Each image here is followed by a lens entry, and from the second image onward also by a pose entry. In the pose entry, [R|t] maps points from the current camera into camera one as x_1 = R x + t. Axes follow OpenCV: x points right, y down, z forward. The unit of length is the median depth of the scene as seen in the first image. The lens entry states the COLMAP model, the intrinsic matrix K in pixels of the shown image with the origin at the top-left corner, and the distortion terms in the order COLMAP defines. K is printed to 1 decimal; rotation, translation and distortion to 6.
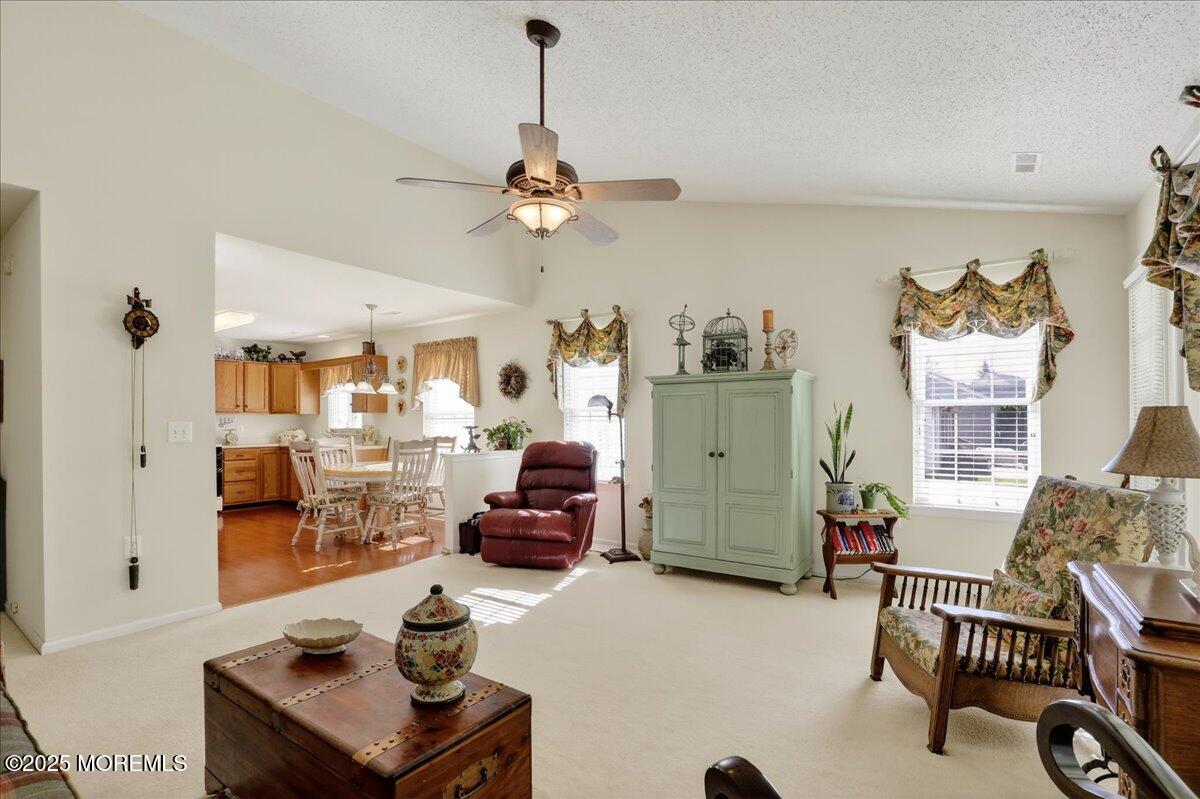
lens RADIAL K [[547.8, 0, 604.9], [0, 547.8, 418.7], [0, 0, 1]] dist [-0.042079, 0.000056]
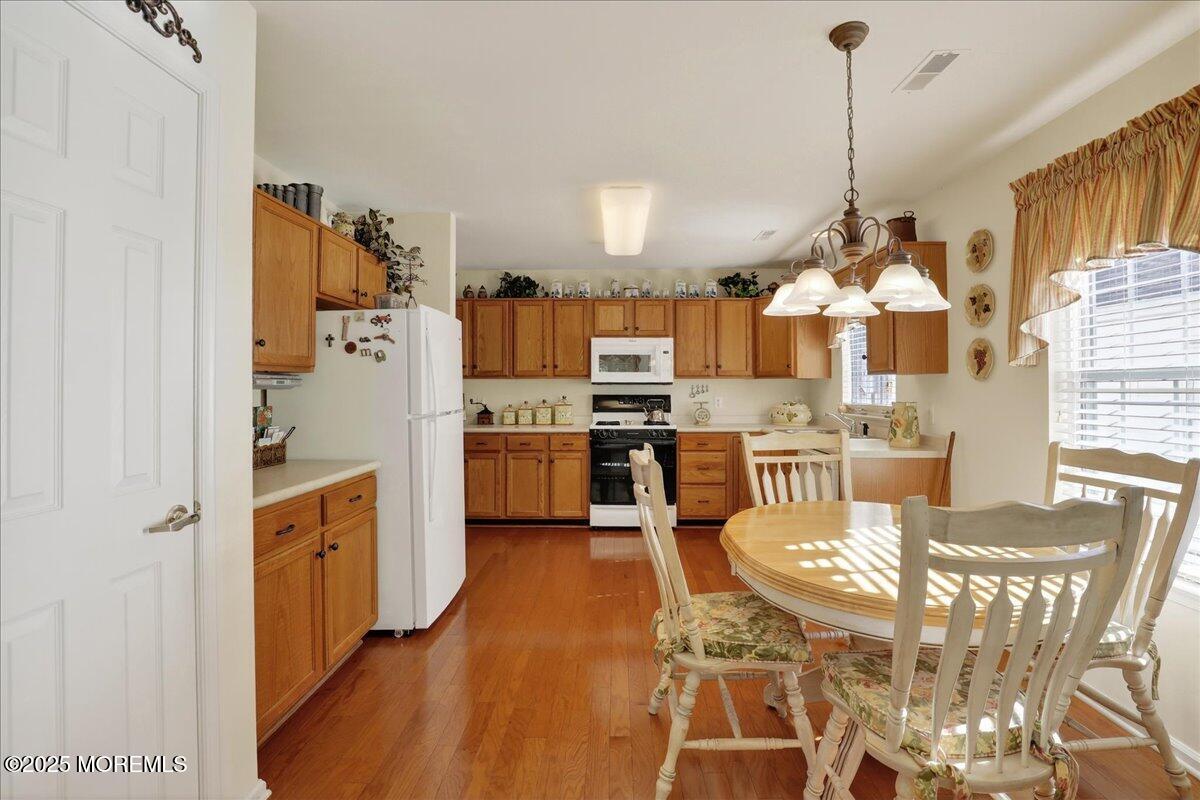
lens RADIAL K [[560.9, 0, 609.1], [0, 560.9, 379.5], [0, 0, 1]] dist [-0.036758, 0.006653]
pose [[0.554161, -0.006529, -0.832384, -0.242863], [0.002655, 0.999978, -0.006076, -0.005923], [0.832405, 0.001157, 0.554166, 0.705757]]
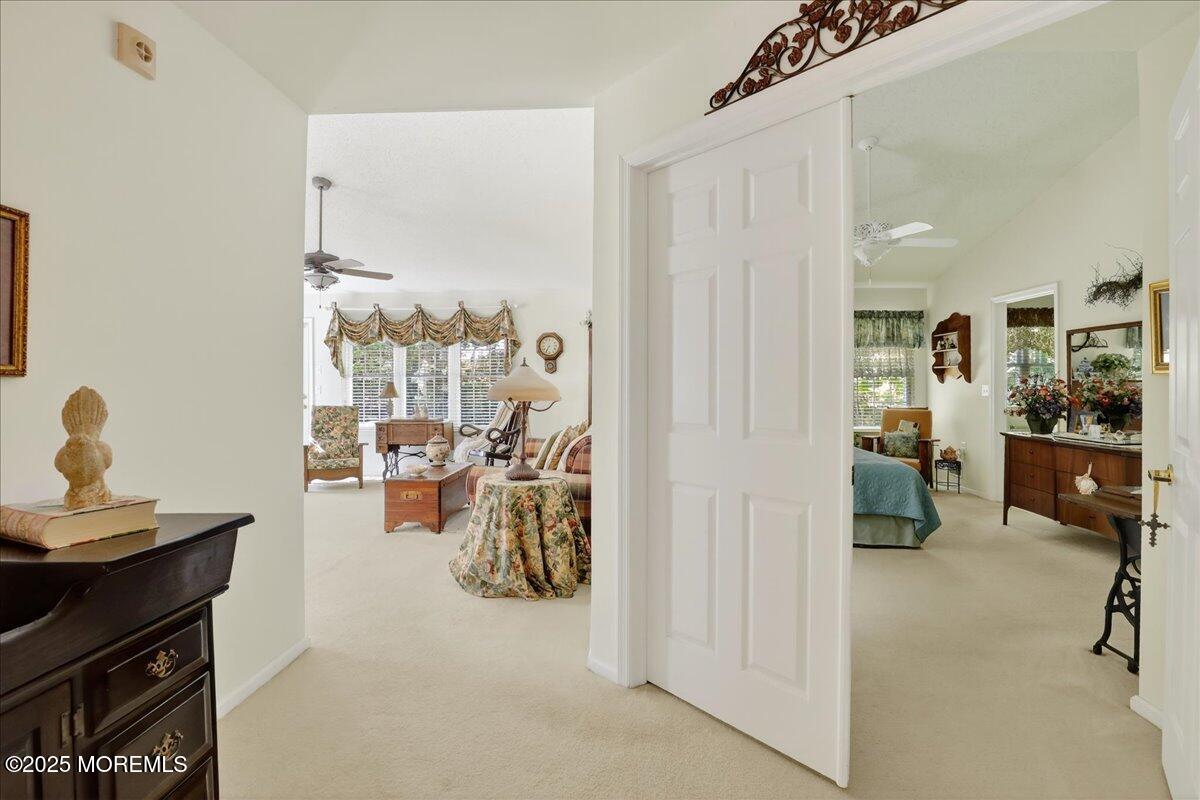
lens RADIAL K [[560.9, 0, 609.1], [0, 560.9, 379.5], [0, 0, 1]] dist [-0.036758, 0.006653]
pose [[-0.527216, 0.013193, 0.849629, -1.040746], [0.000514, 0.999884, -0.015207, 0.006846], [-0.849731, -0.007581, -0.527162, 0.513431]]
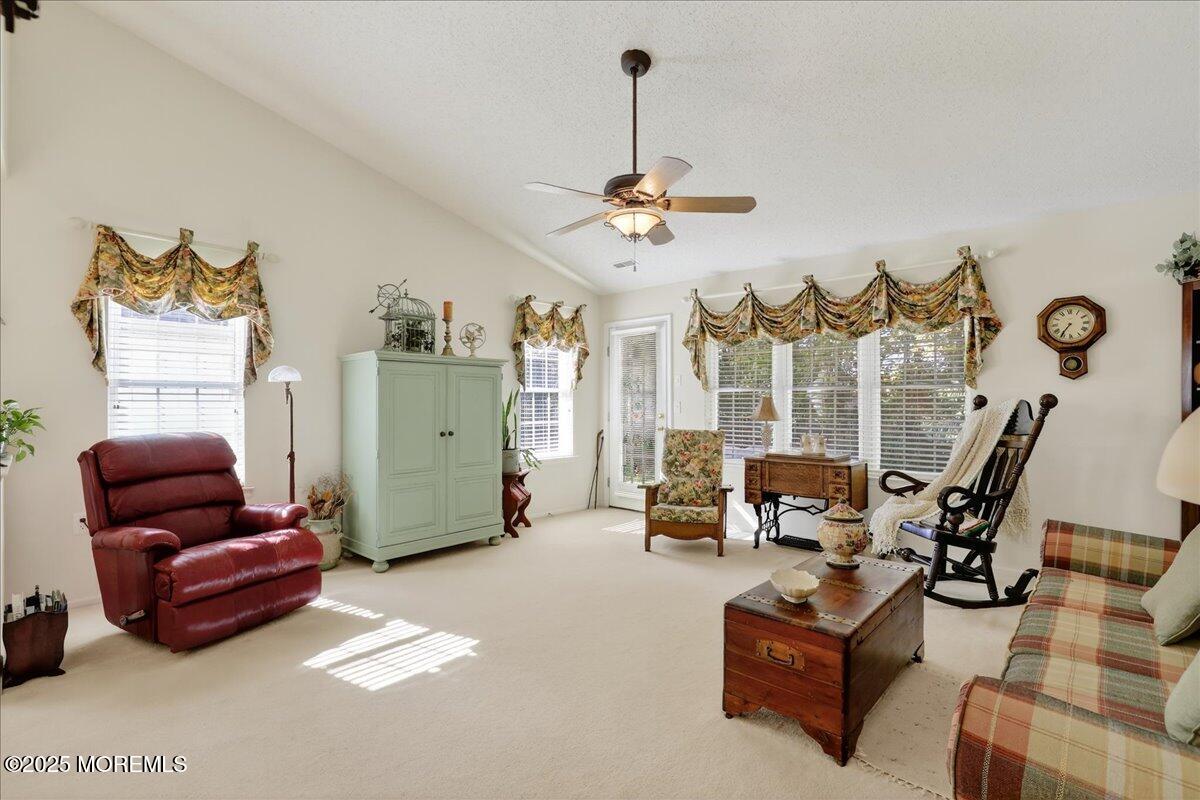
lens RADIAL K [[550.9, 0, 605.2], [0, 550.9, 401.4], [0, 0, 1]] dist [-0.031423, 0.000173]
pose [[0.143884, 0.003370, 0.989589, -0.563057], [-0.005088, 0.999984, -0.002666, 0.003364], [-0.989581, -0.004652, 0.143899, 0.390938]]
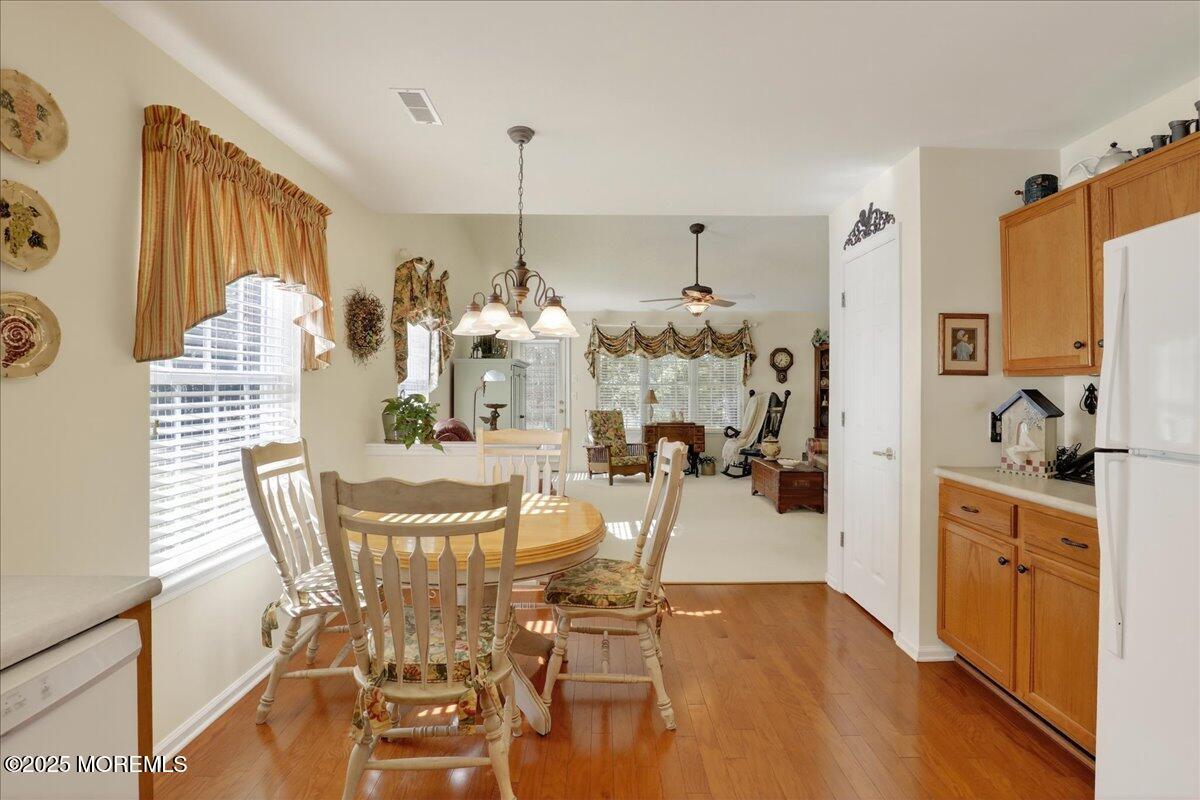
lens RADIAL K [[558.7, 0, 605.5], [0, 558.7, 377.4], [0, 0, 1]] dist [-0.024516, 0.000593]
pose [[-0.573068, 0.016250, 0.819347, -0.829493], [-0.005559, 0.999703, -0.023715, -0.003912], [-0.819489, -0.018145, -0.572807, 1.195856]]
